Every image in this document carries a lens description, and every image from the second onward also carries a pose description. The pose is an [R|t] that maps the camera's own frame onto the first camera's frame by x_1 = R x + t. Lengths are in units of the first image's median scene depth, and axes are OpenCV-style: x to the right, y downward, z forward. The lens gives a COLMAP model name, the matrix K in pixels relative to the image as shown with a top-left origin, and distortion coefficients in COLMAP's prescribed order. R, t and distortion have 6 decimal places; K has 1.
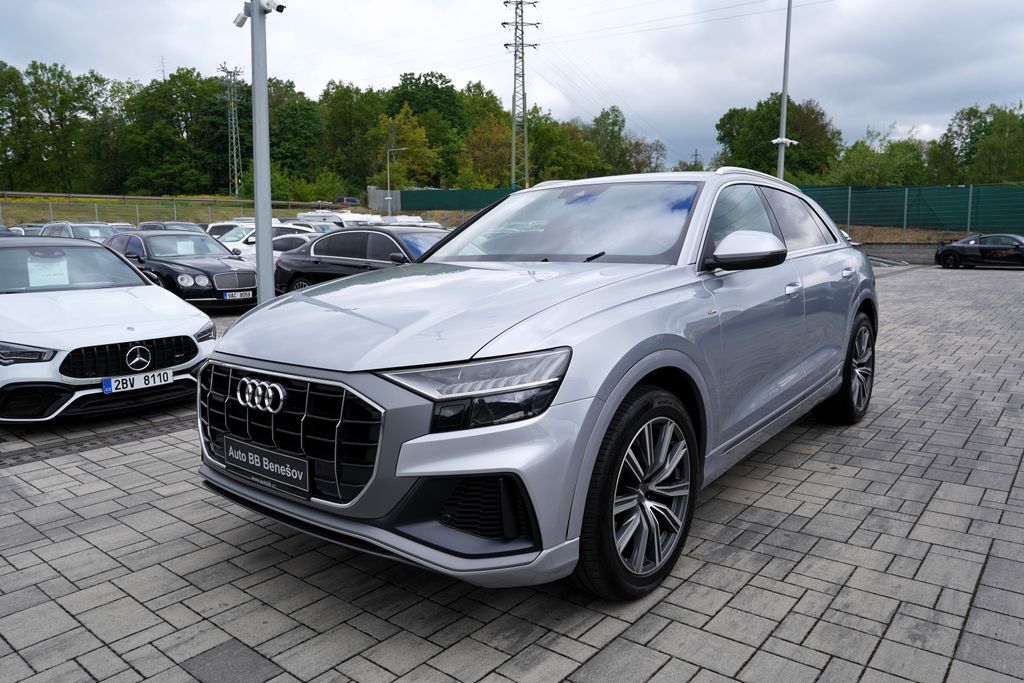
lens RADIAL K [[725.7, 0, 518.2], [0, 725.7, 322.3], [0, 0, 1]] dist [-0.081619, 0.066100]
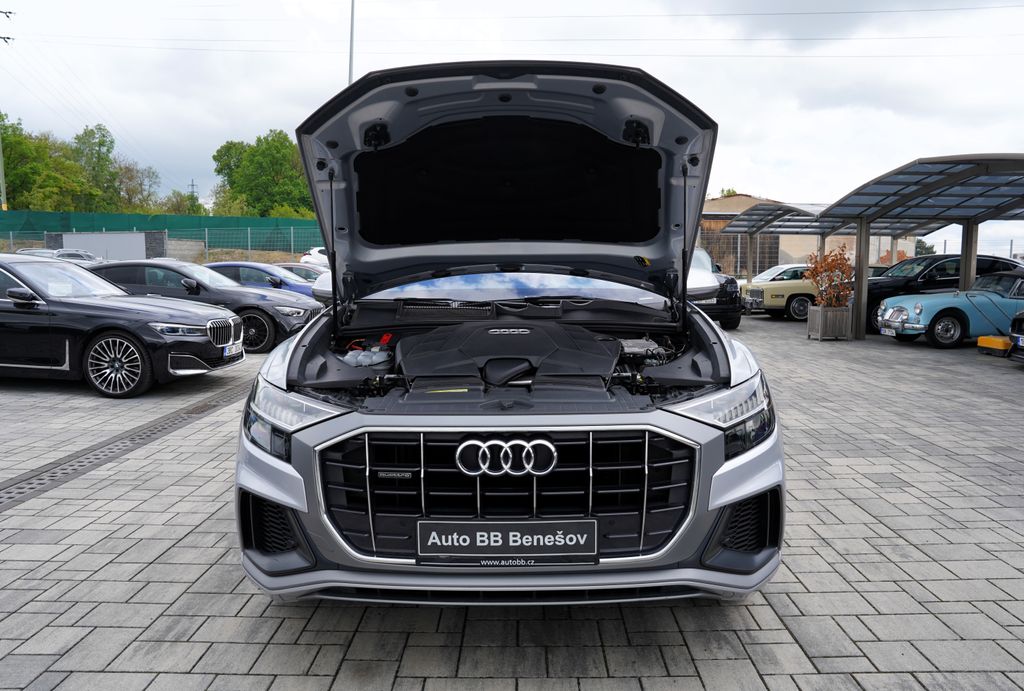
lens RADIAL K [[729.9, 0, 517.3], [0, 729.9, 330.5], [0, 0, 1]] dist [-0.127272, 0.107847]
pose [[0.780350, -0.036610, 0.624270, -0.520368], [0.059137, 0.998131, -0.015387, -0.018936], [-0.622540, 0.048925, 0.781057, 0.198846]]
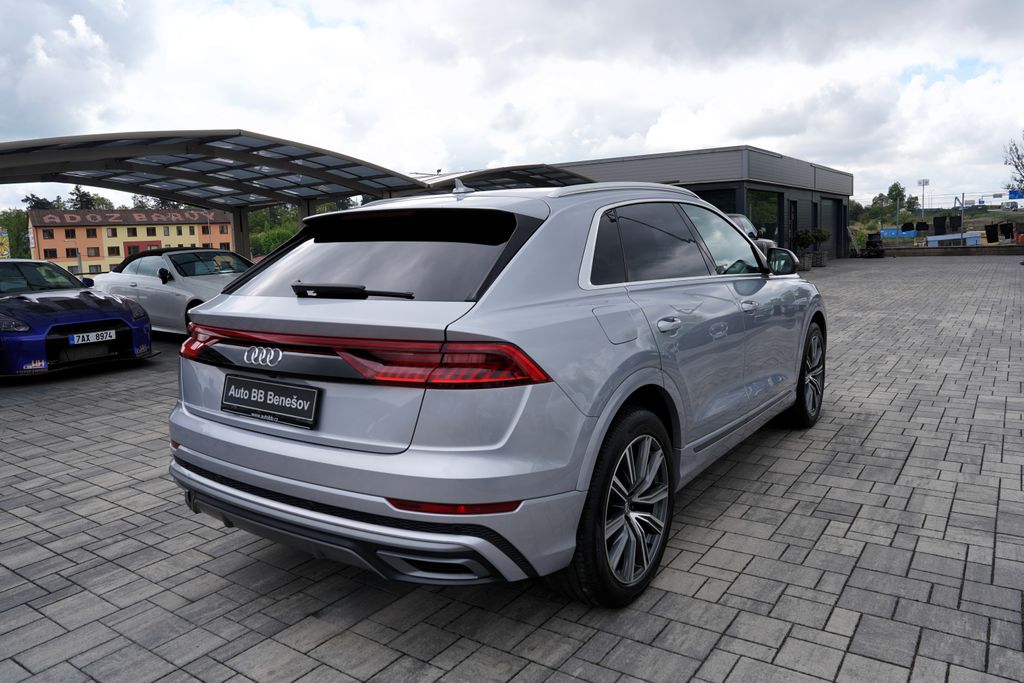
lens RADIAL K [[725.7, 0, 518.2], [0, 725.7, 322.3], [0, 0, 1]] dist [-0.081619, 0.066100]
pose [[-0.995867, 0.061309, -0.067005, 0.354061], [0.044456, 0.972406, 0.229021, -0.280406], [0.079198, 0.225095, -0.971113, 2.125881]]
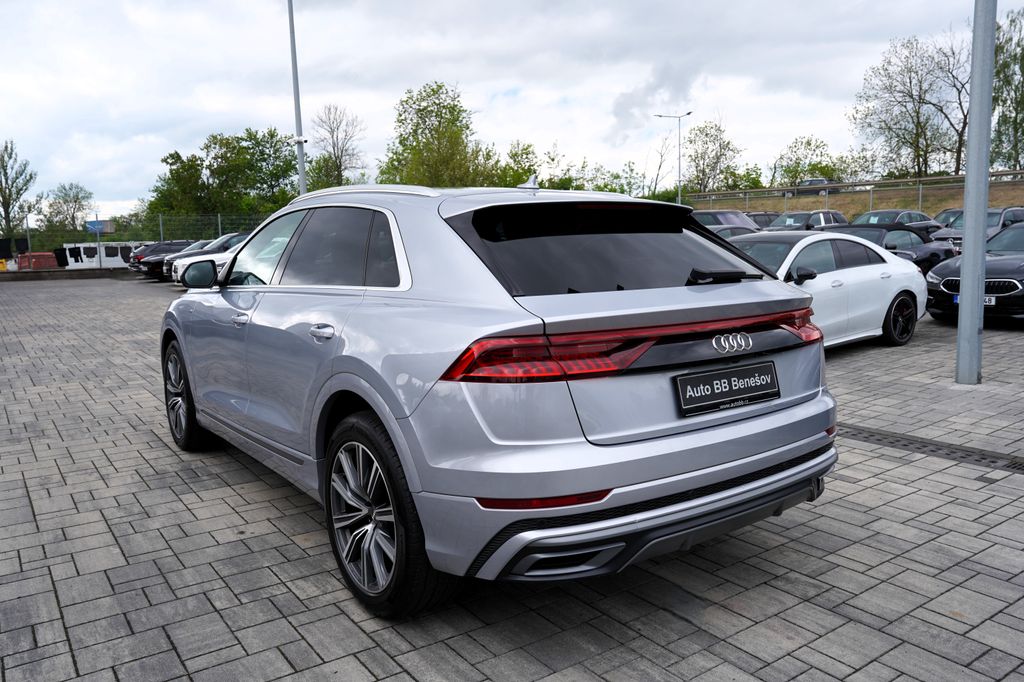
lens RADIAL K [[780.3, 0, 498.1], [0, 780.3, 328.6], [0, 0, 1]] dist [-0.061179, 0.070016]
pose [[-0.277016, 0.134725, -0.951373, 1.209763], [-0.086943, 0.982545, 0.164455, -0.223582], [0.956924, 0.128272, -0.260468, 1.498074]]
